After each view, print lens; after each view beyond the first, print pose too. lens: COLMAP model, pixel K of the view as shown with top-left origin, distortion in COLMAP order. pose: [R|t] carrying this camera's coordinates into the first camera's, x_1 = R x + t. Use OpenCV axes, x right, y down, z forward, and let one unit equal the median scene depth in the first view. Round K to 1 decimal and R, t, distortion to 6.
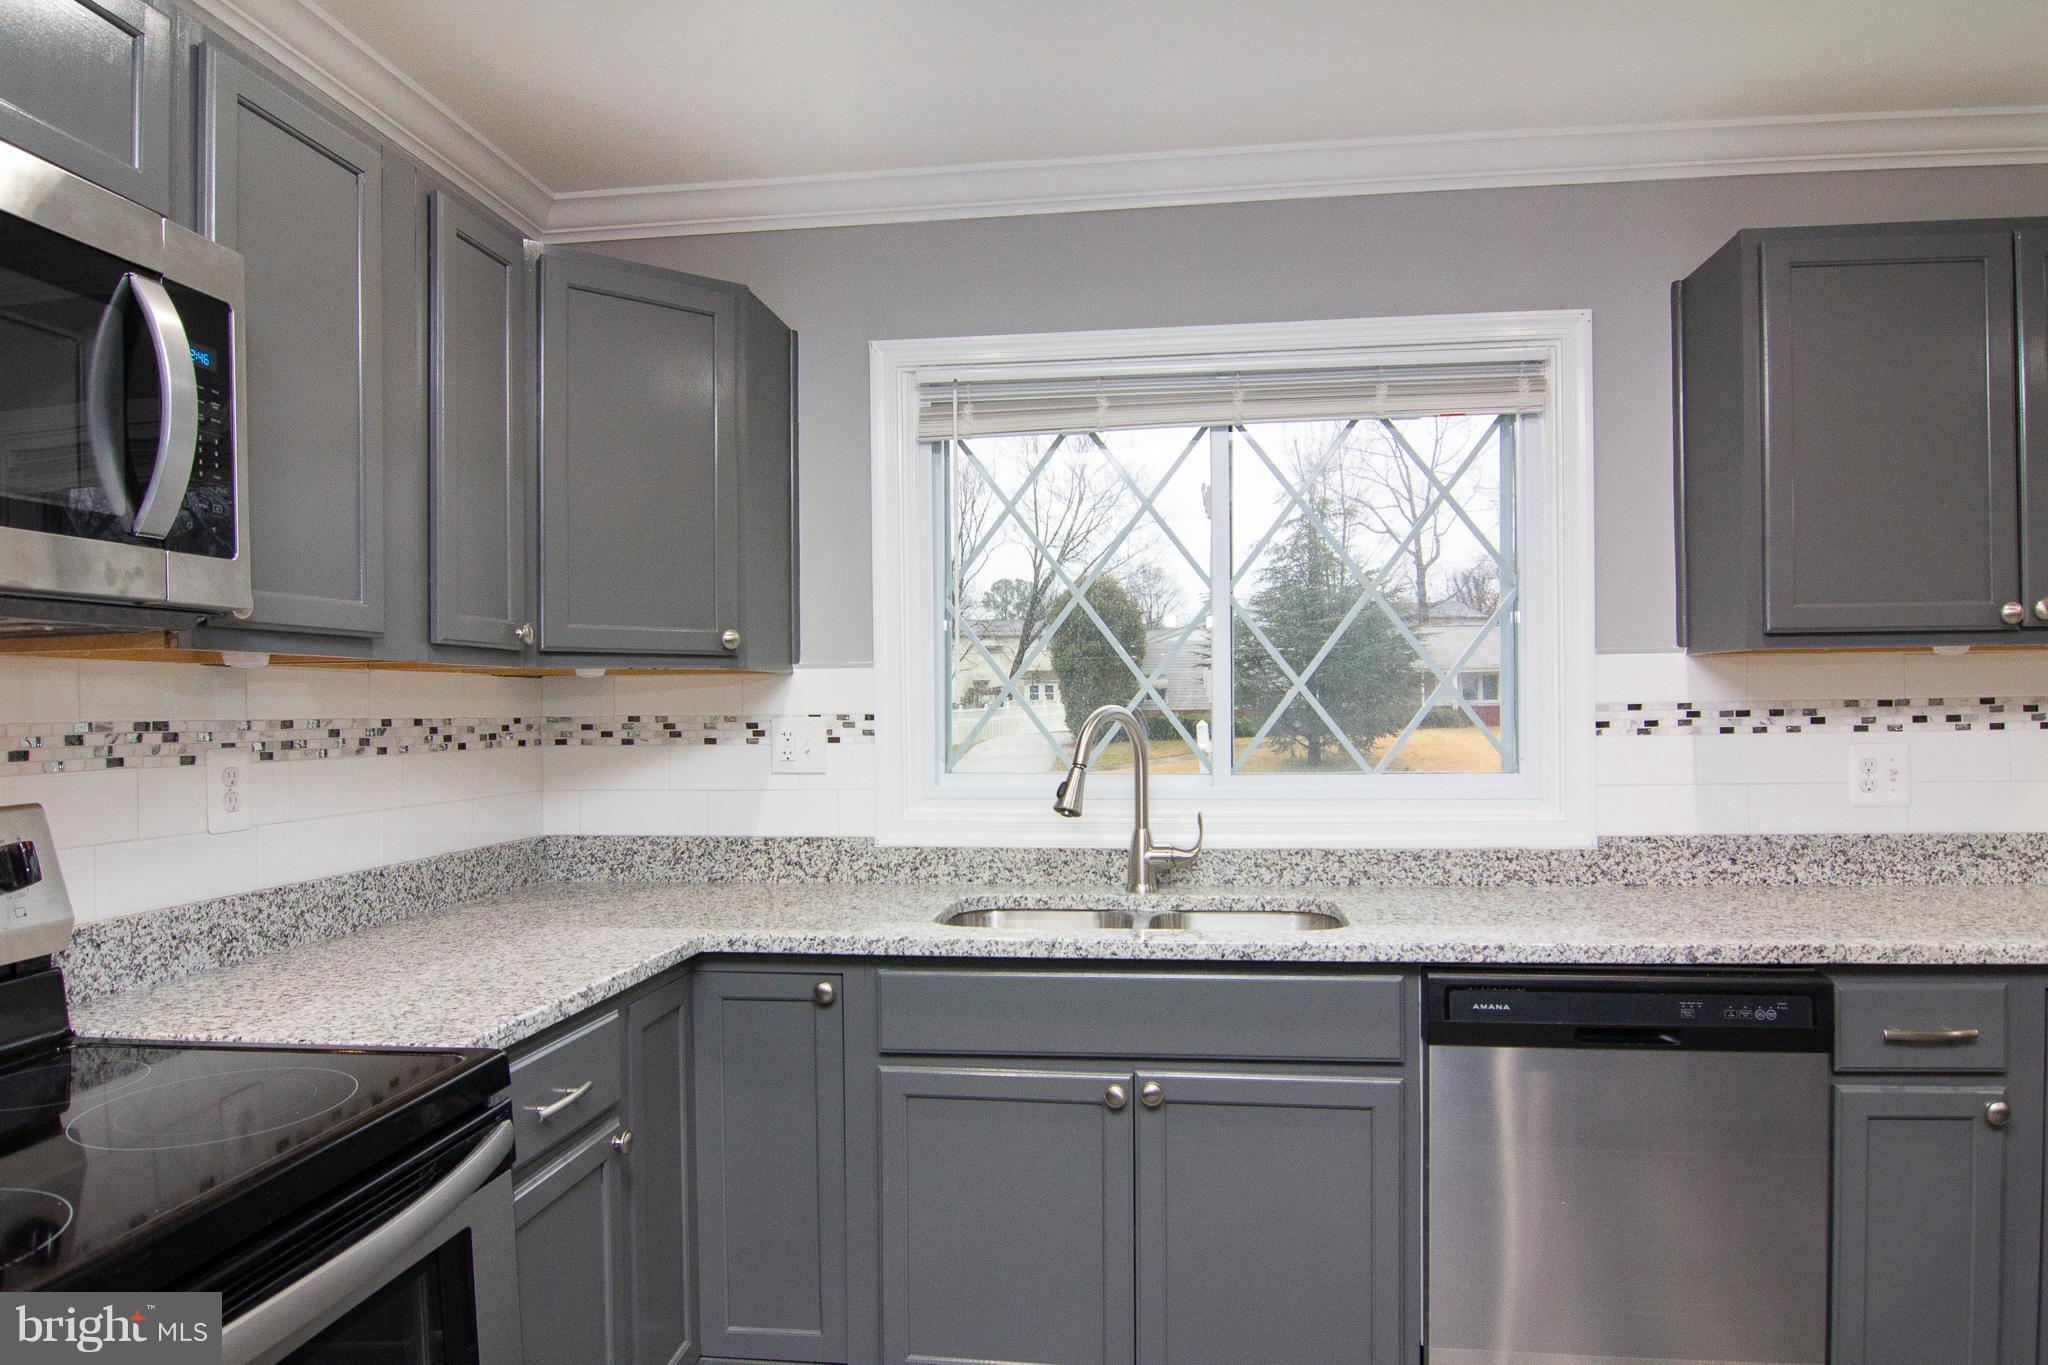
lens RADIAL K [[1256.3, 0, 1026.3], [0, 1256.3, 696.2], [0, 0, 1]] dist [-0.027936, -0.000451]
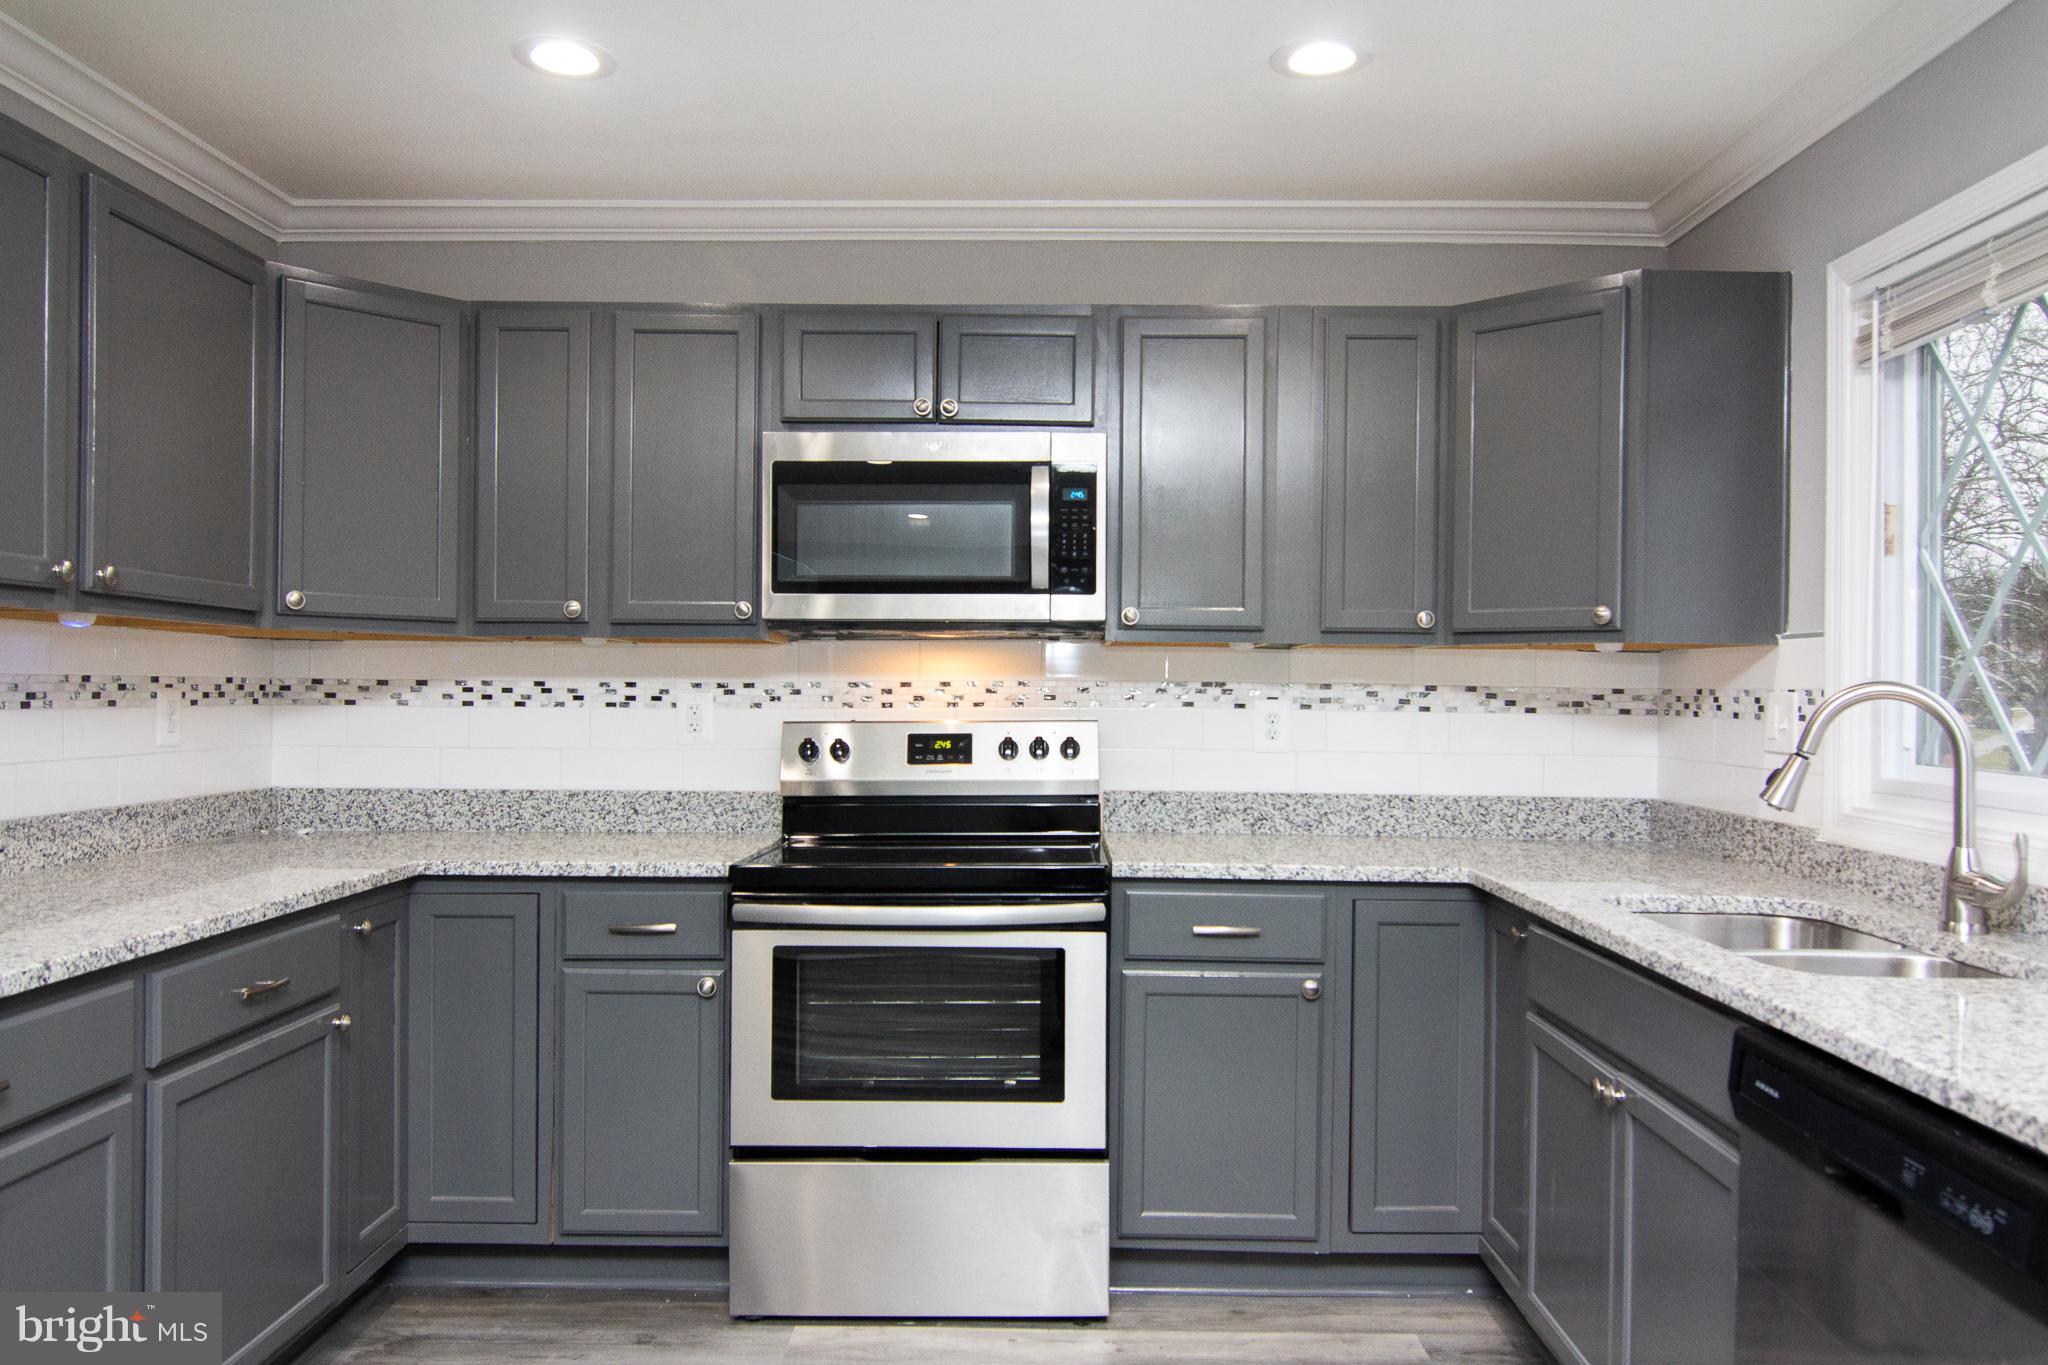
lens RADIAL K [[1428.4, 0, 1026.2], [0, 1428.4, 677.4], [0, 0, 1]] dist [-0.013925, -0.004197]
pose [[0.125131, 0.006489, -0.992119, 0.944873], [-0.005808, 0.999966, 0.005808, 0.003536], [0.992123, 0.005036, 0.125164, 0.382664]]
